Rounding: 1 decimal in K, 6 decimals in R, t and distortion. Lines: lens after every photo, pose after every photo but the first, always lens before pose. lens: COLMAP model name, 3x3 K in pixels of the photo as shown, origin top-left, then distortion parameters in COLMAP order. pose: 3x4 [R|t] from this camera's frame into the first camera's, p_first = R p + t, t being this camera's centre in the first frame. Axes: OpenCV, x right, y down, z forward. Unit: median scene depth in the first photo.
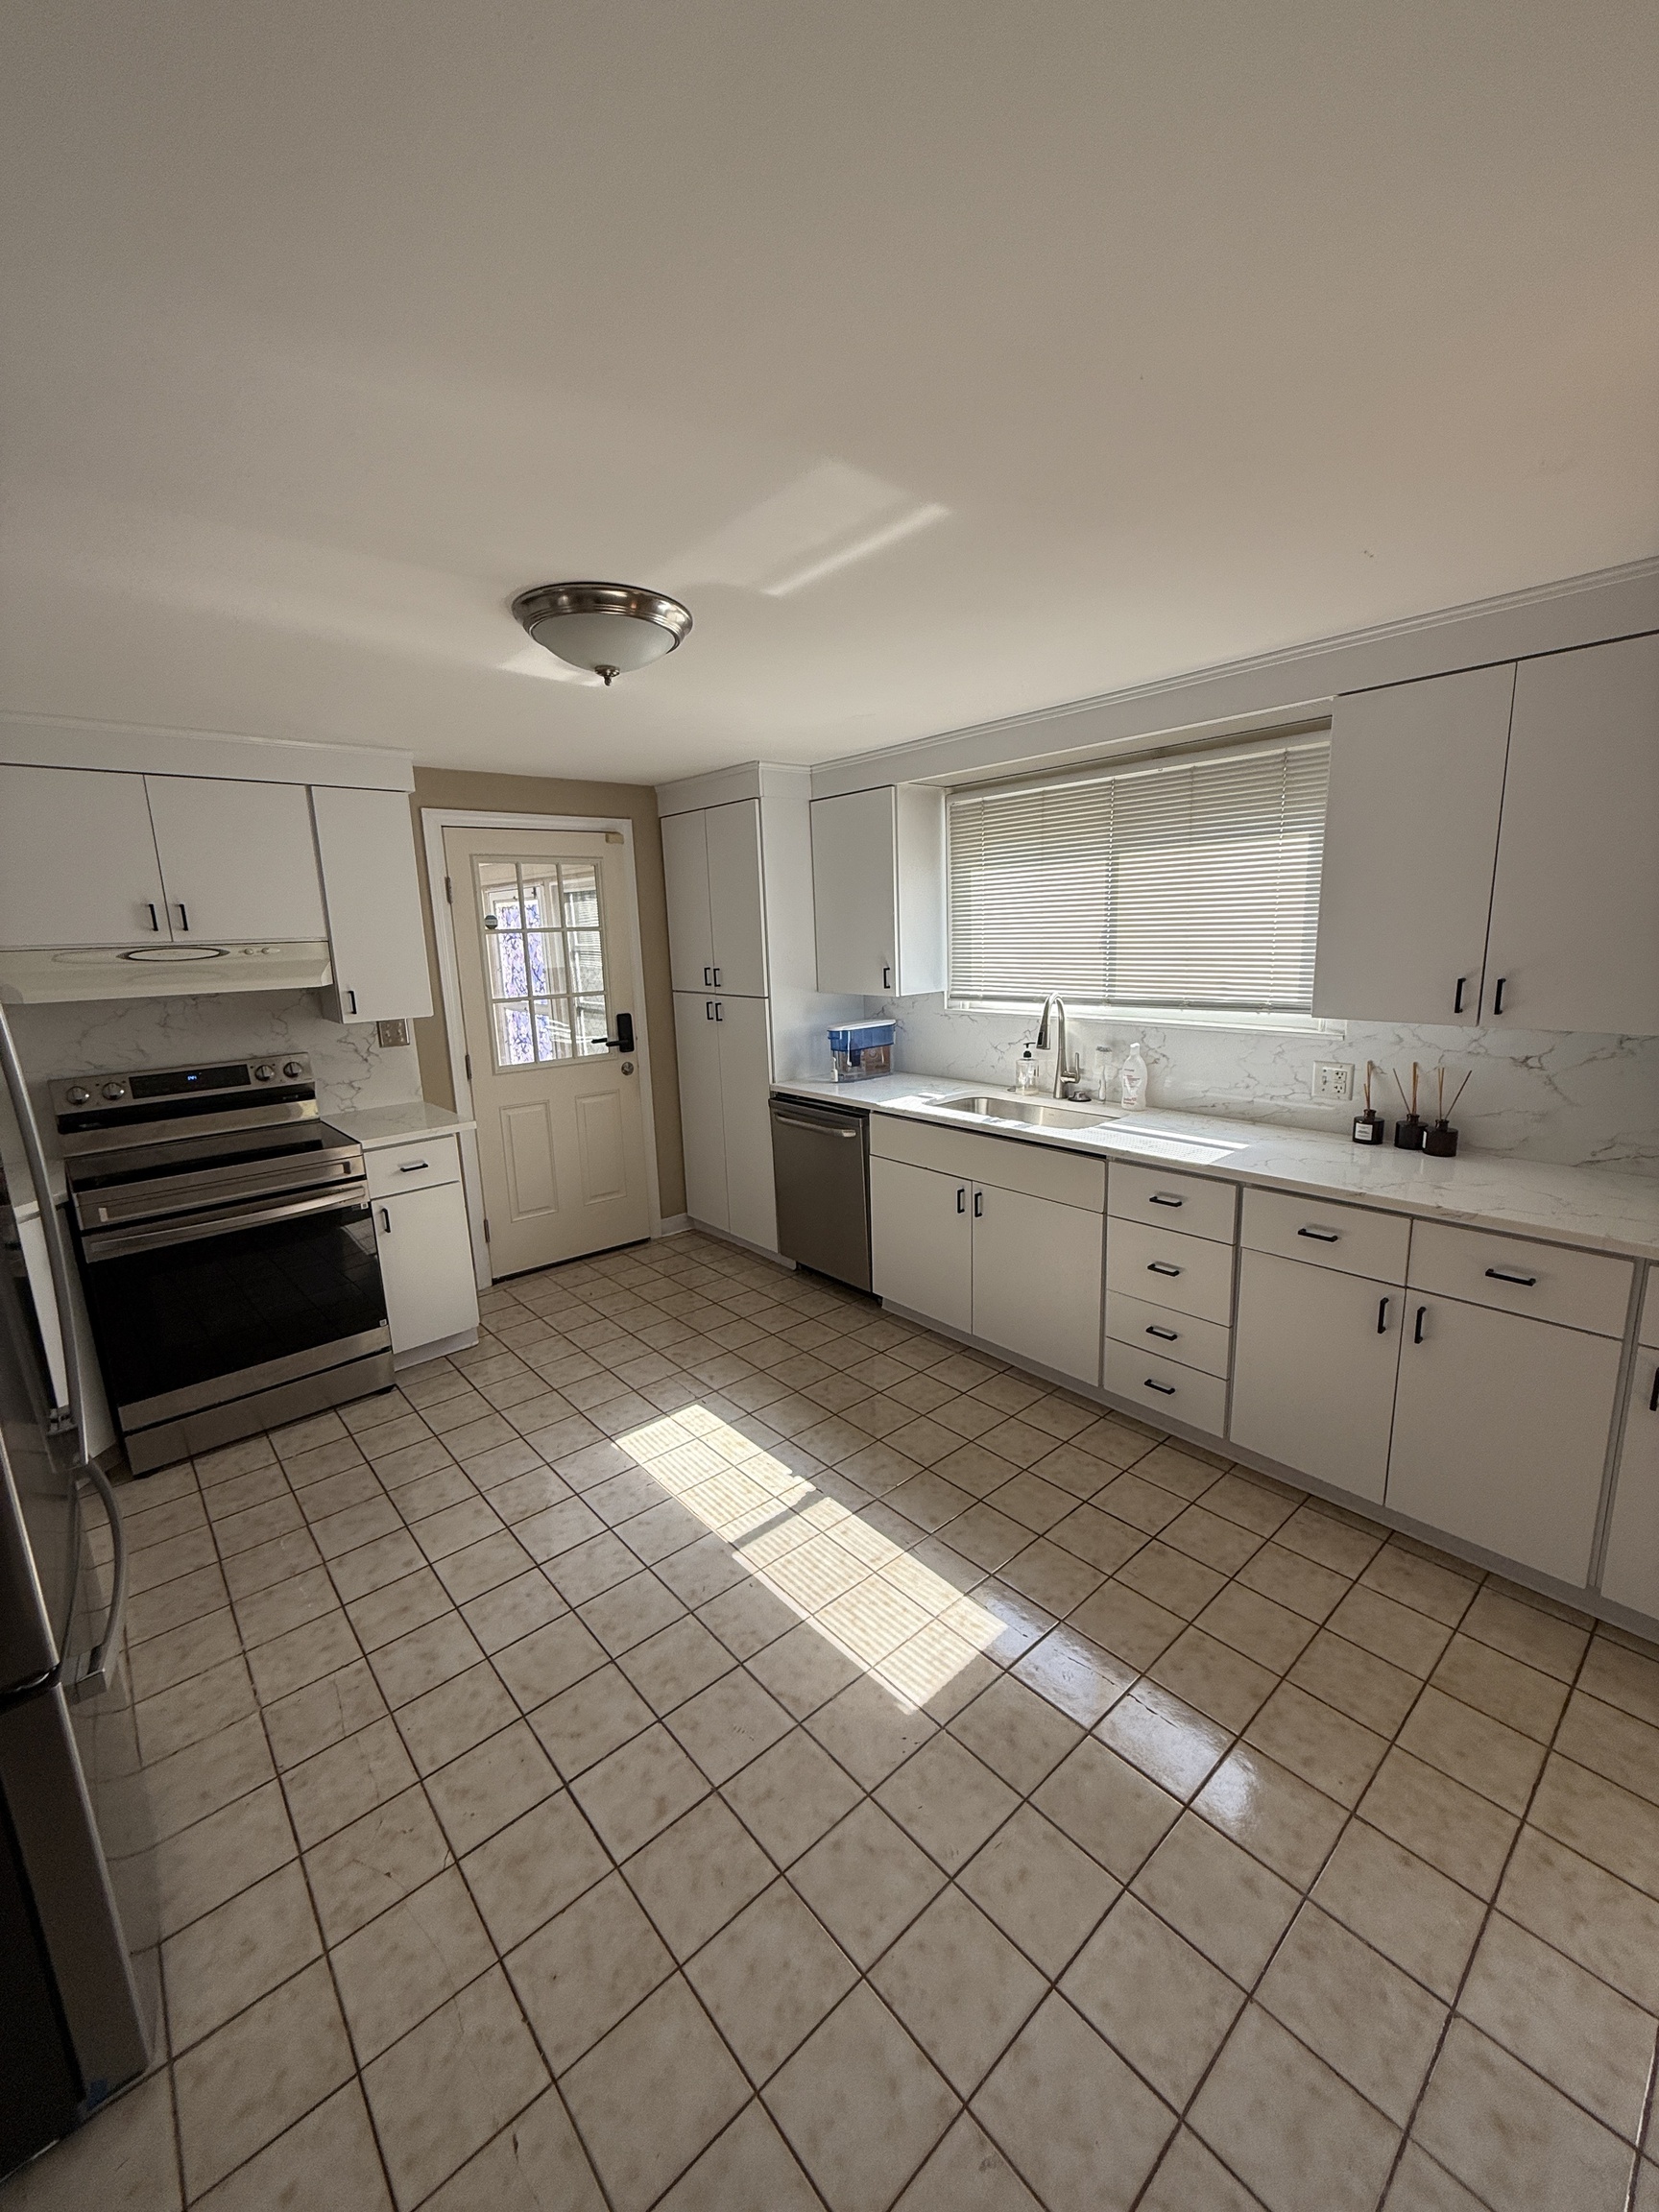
lens RADIAL K [[871.6, 0, 828.7], [0, 871.6, 1108.2], [0, 0, 1]] dist [-0.018773, 0.002300]
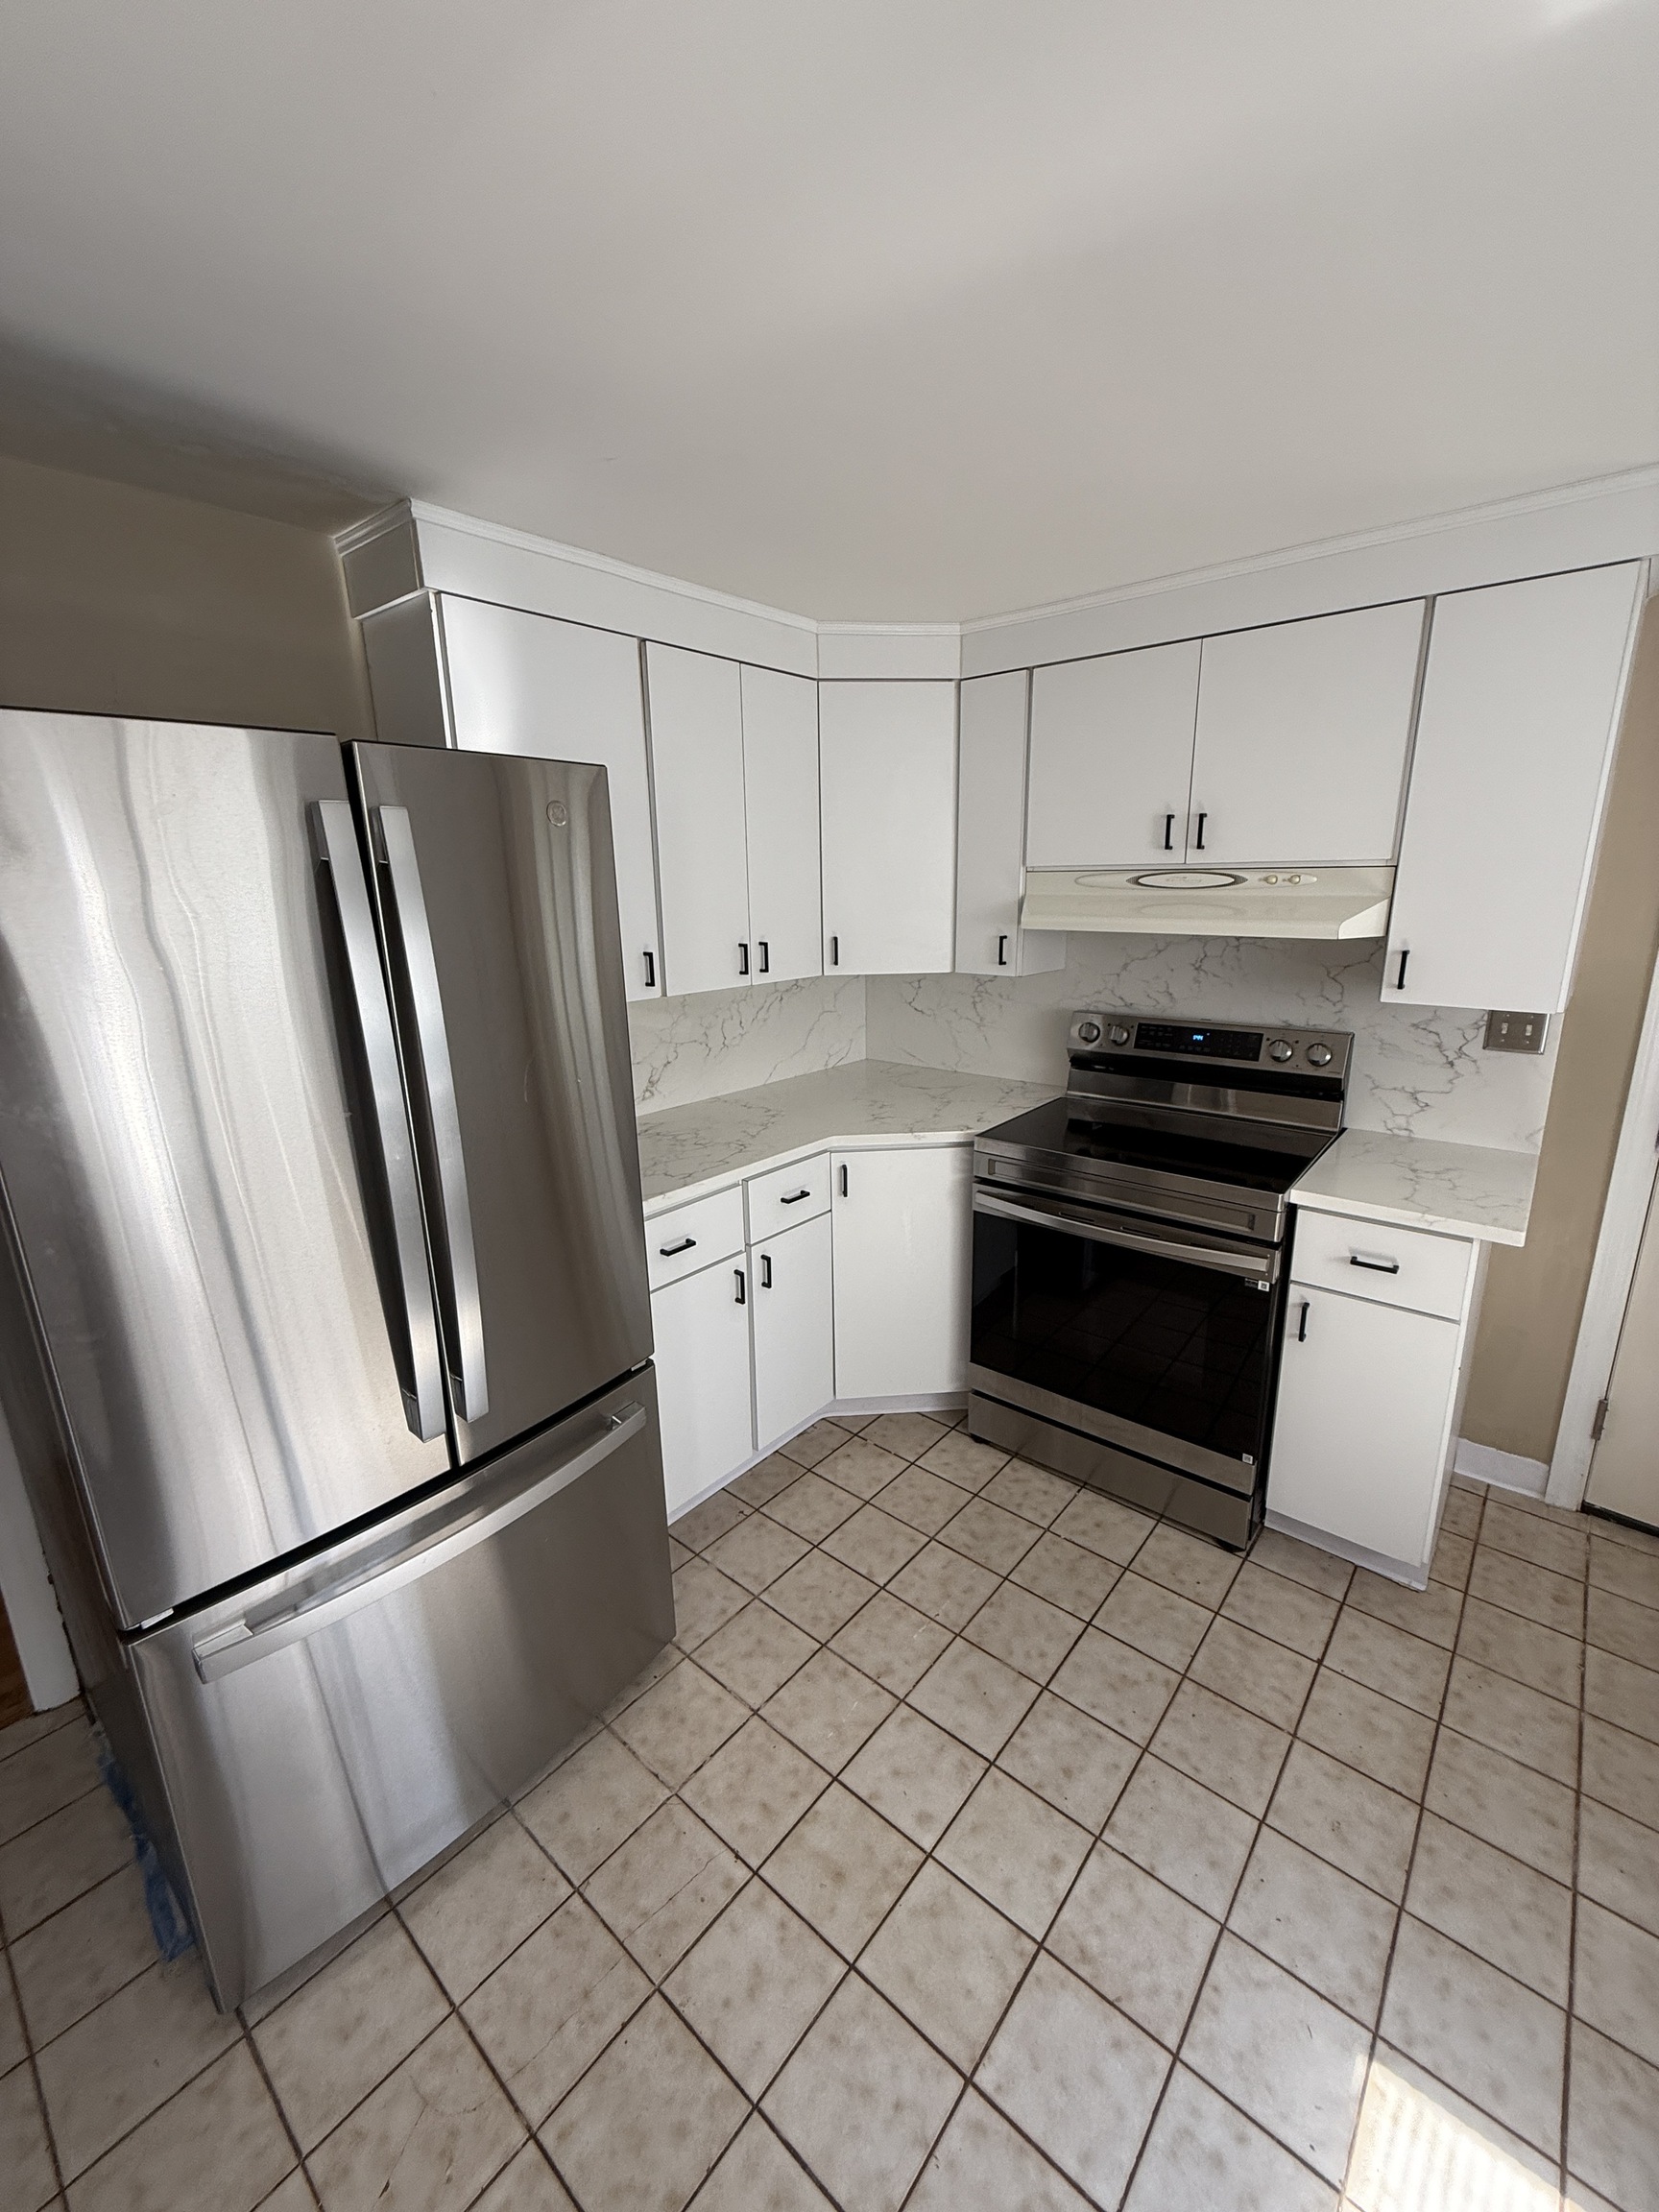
lens RADIAL K [[871.6, 0, 820.5], [0, 871.6, 1098.3], [0, 0, 1]] dist [-0.018773, 0.002300]
pose [[0.136856, 0.264477, -0.954632, -0.008231], [-0.188718, 0.953011, 0.236974, -0.111298], [0.972449, 0.147725, 0.180337, 0.552926]]
